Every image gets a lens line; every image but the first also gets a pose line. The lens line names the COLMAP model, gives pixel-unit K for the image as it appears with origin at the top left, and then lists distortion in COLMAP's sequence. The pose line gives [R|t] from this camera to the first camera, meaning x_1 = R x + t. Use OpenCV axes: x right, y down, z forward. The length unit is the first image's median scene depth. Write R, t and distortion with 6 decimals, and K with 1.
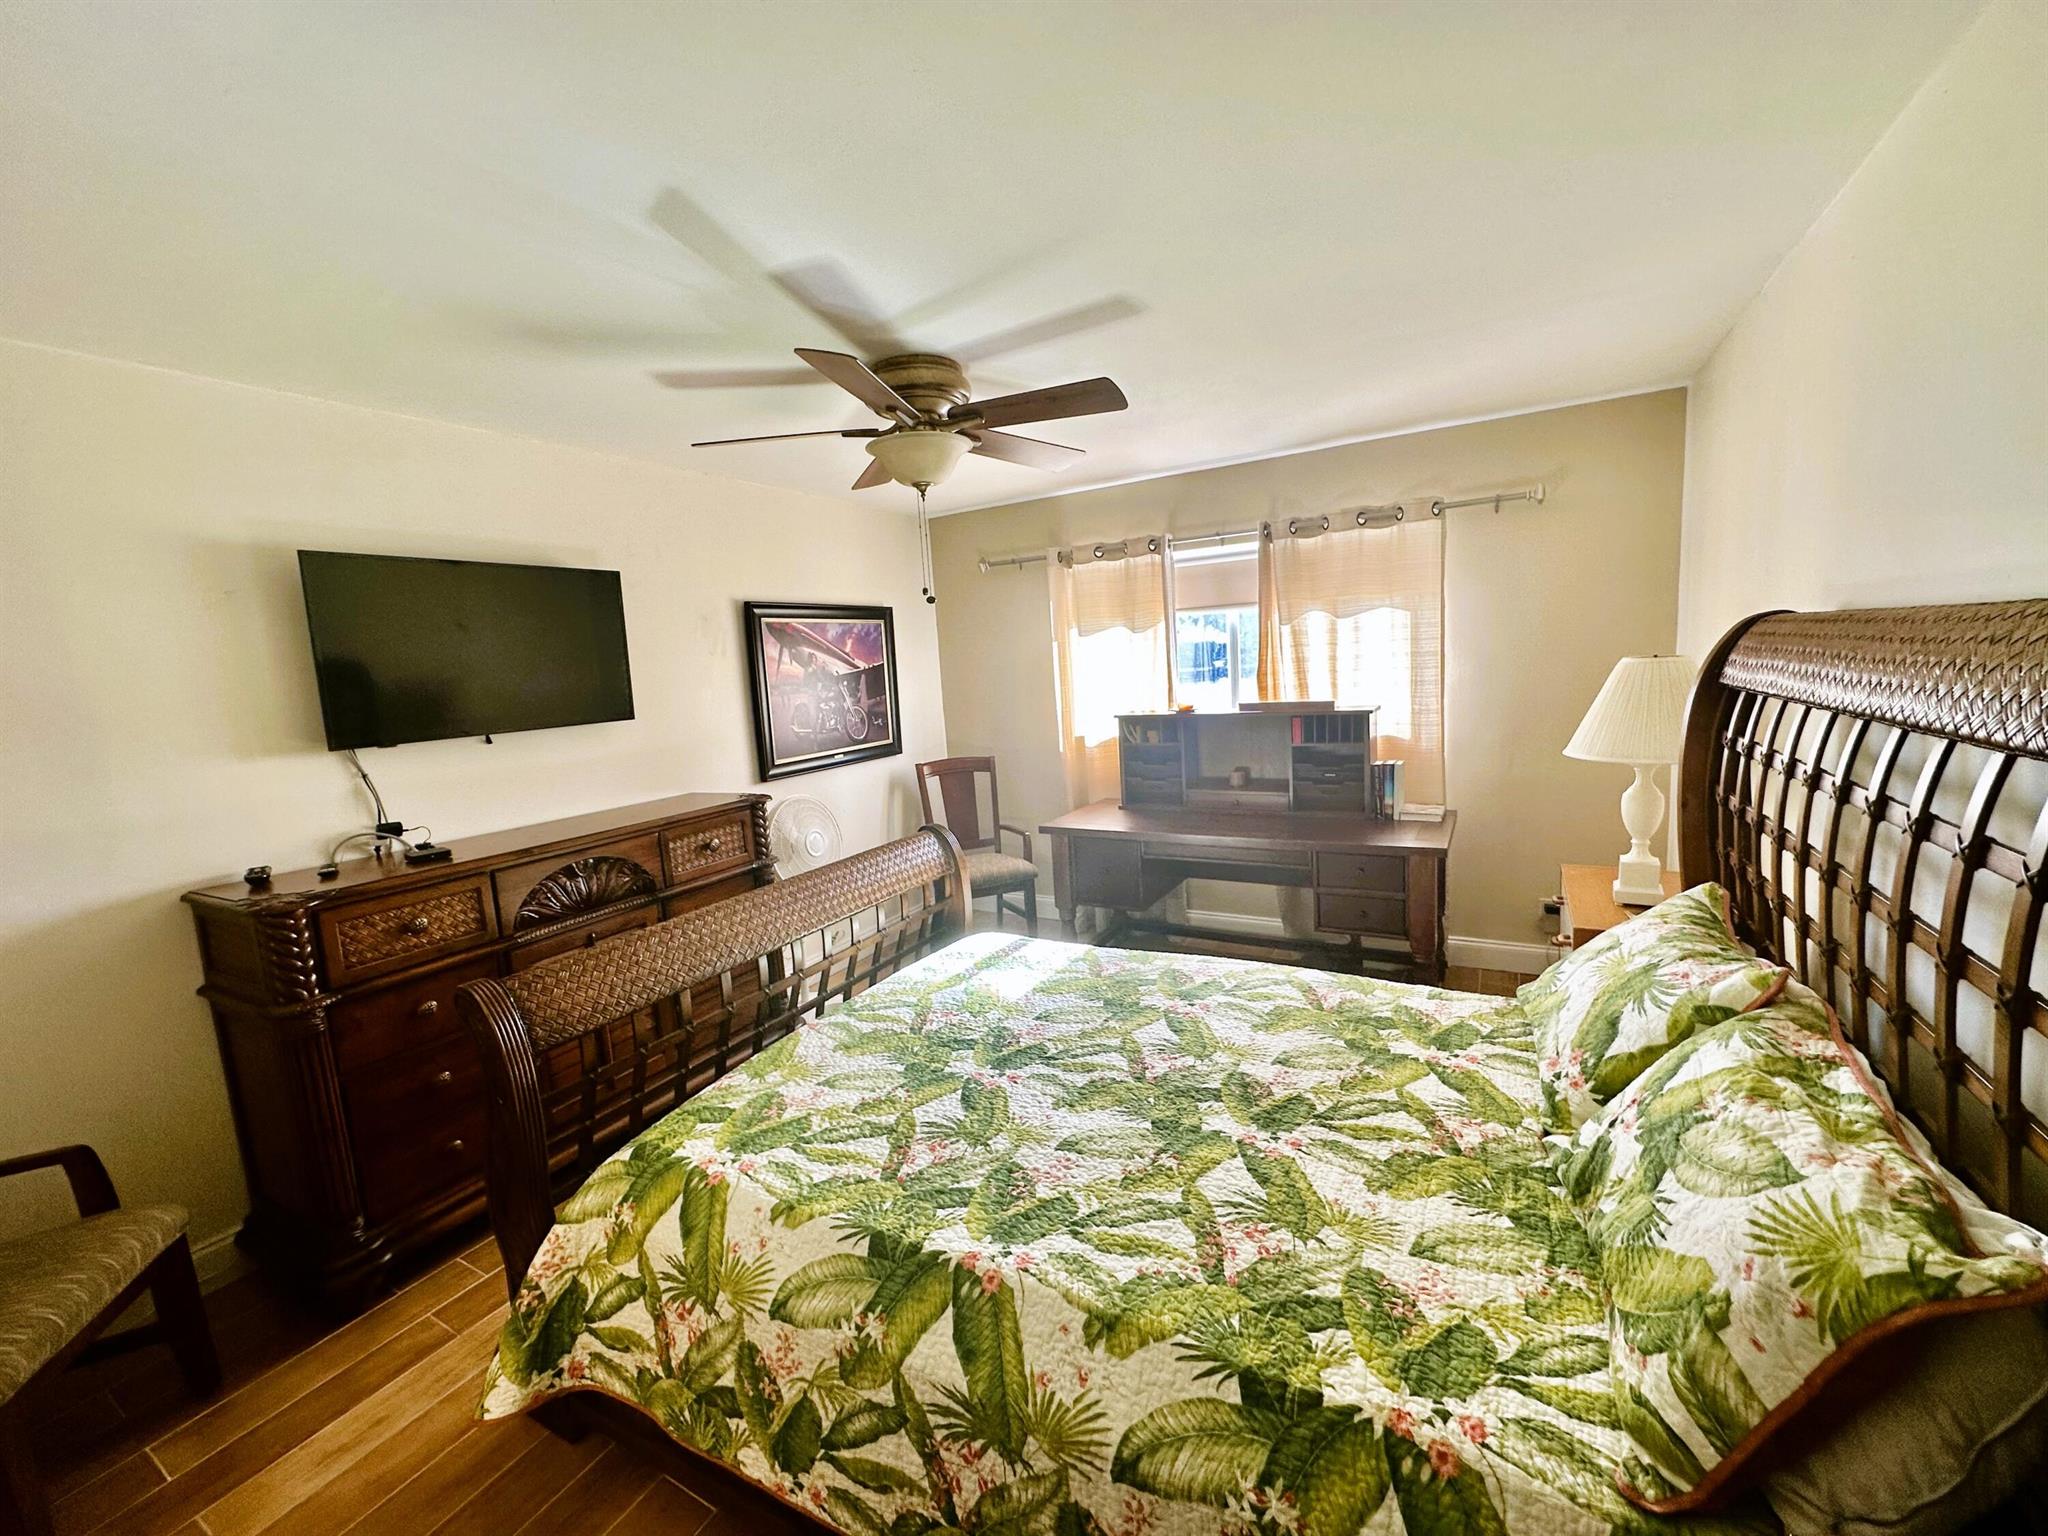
lens RADIAL K [[821.3, 0, 1021.2], [0, 821.3, 764.6], [0, 0, 1]] dist [-0.006130, 0.001054]
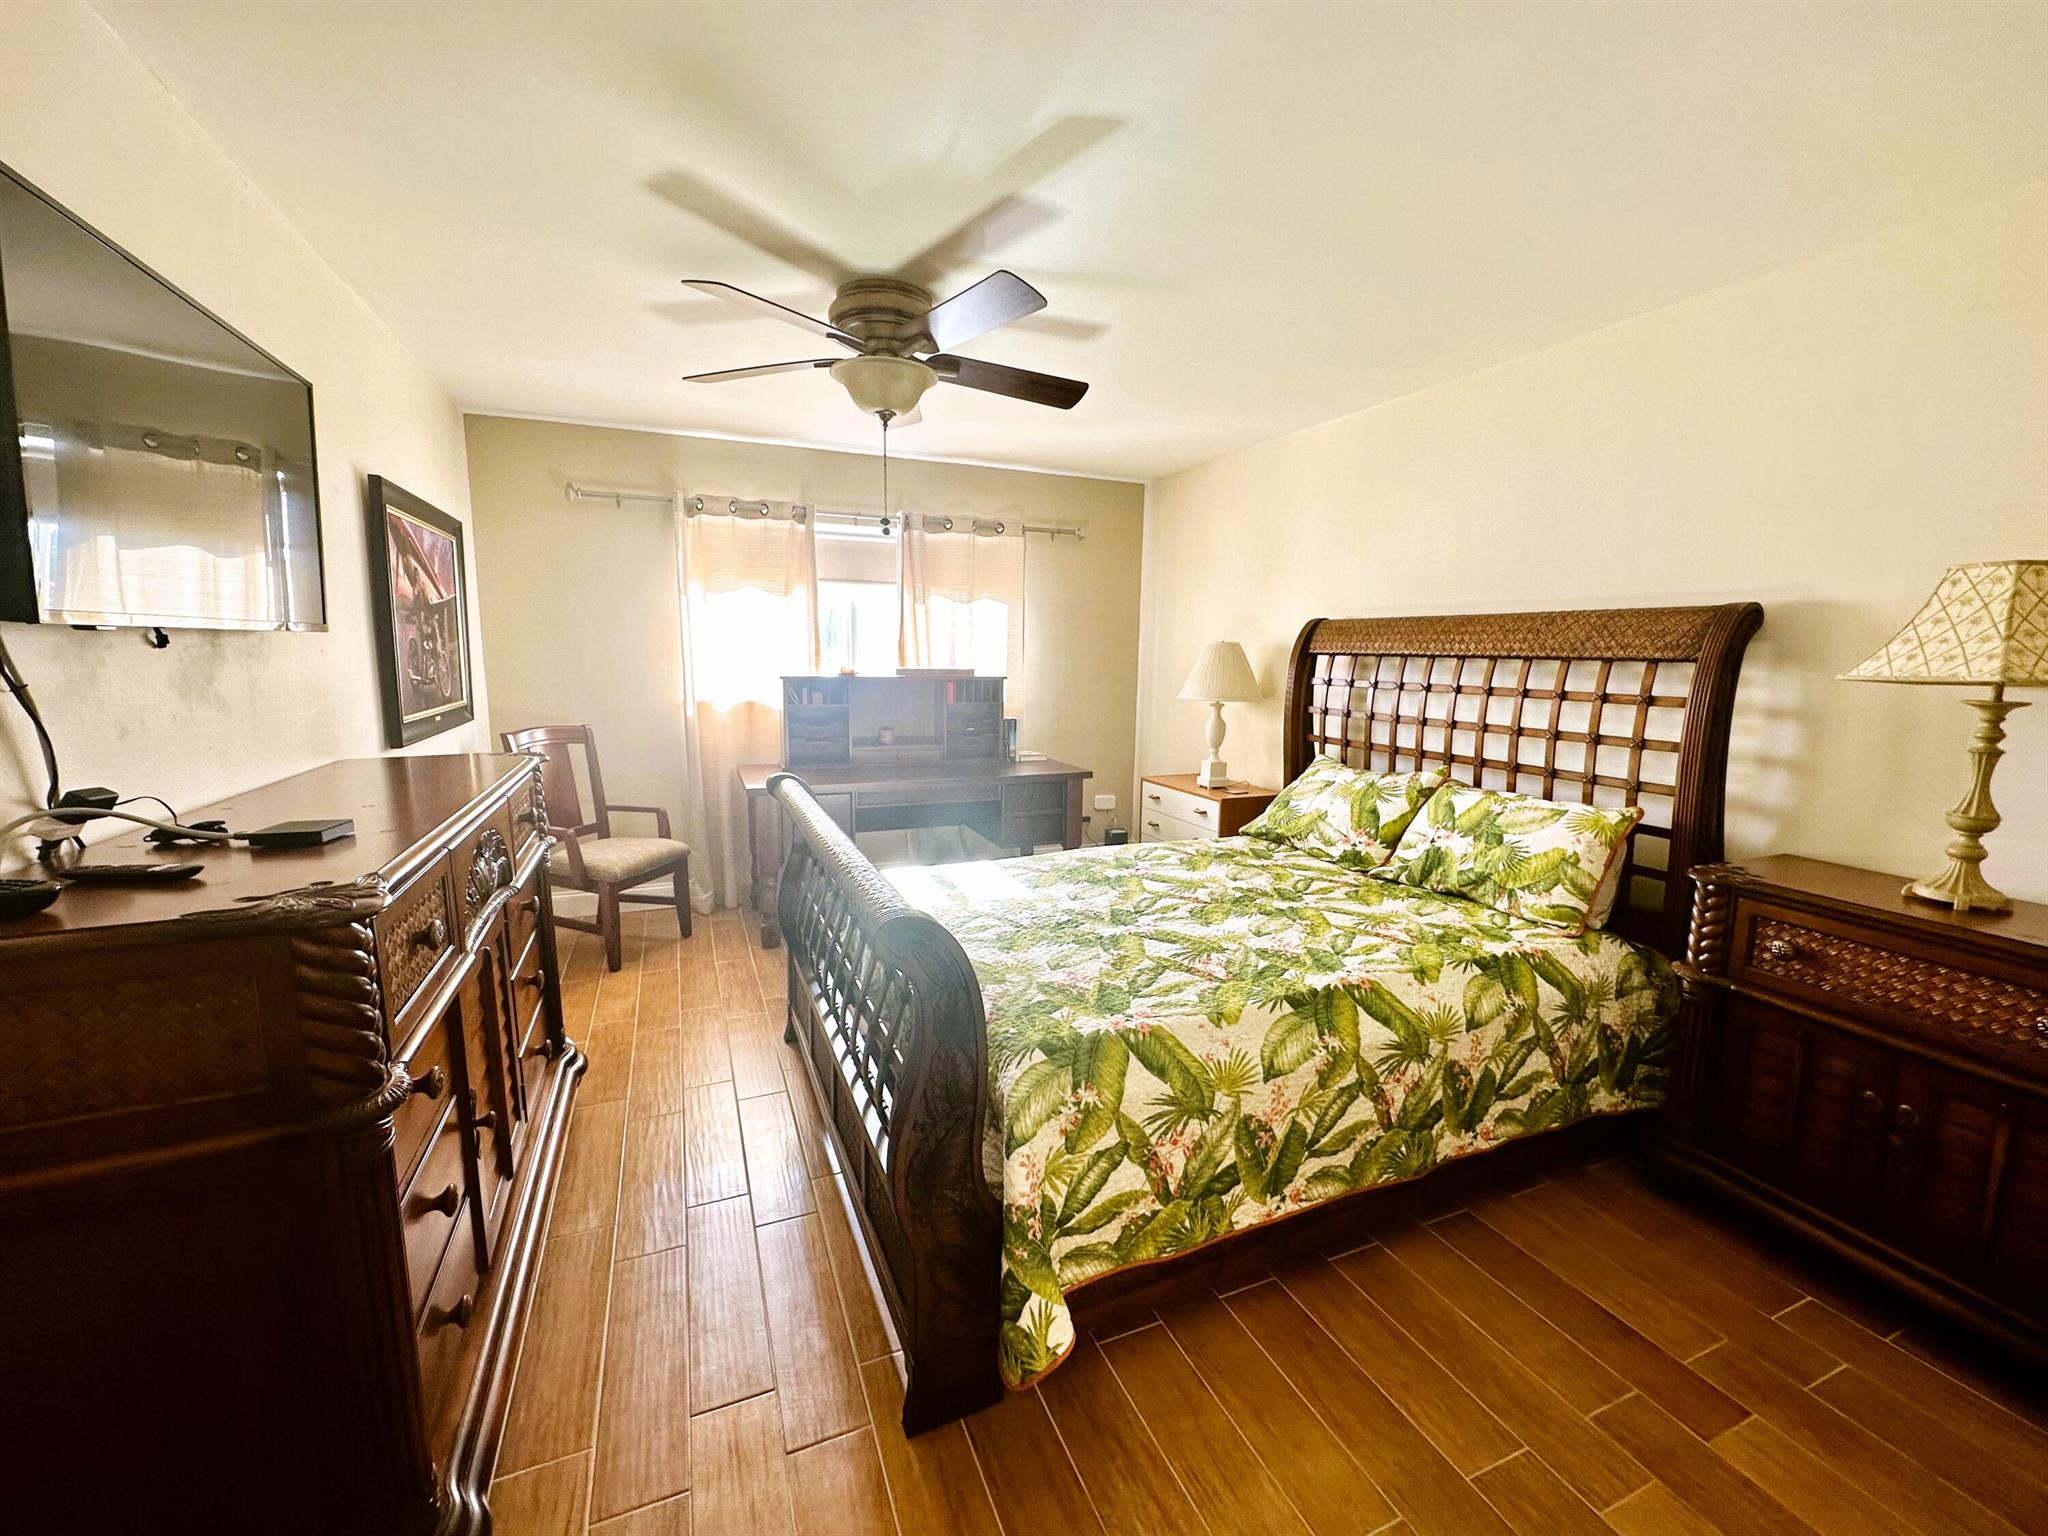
lens RADIAL K [[821.3, 0, 1024.5], [0, 821.3, 767.8], [0, 0, 1]] dist [-0.006130, 0.001054]
pose [[0.600618, -0.043492, 0.798353, -1.152999], [0.049365, 0.998632, 0.017264, 0.108405], [-0.798011, 0.029041, 0.601943, 0.386218]]
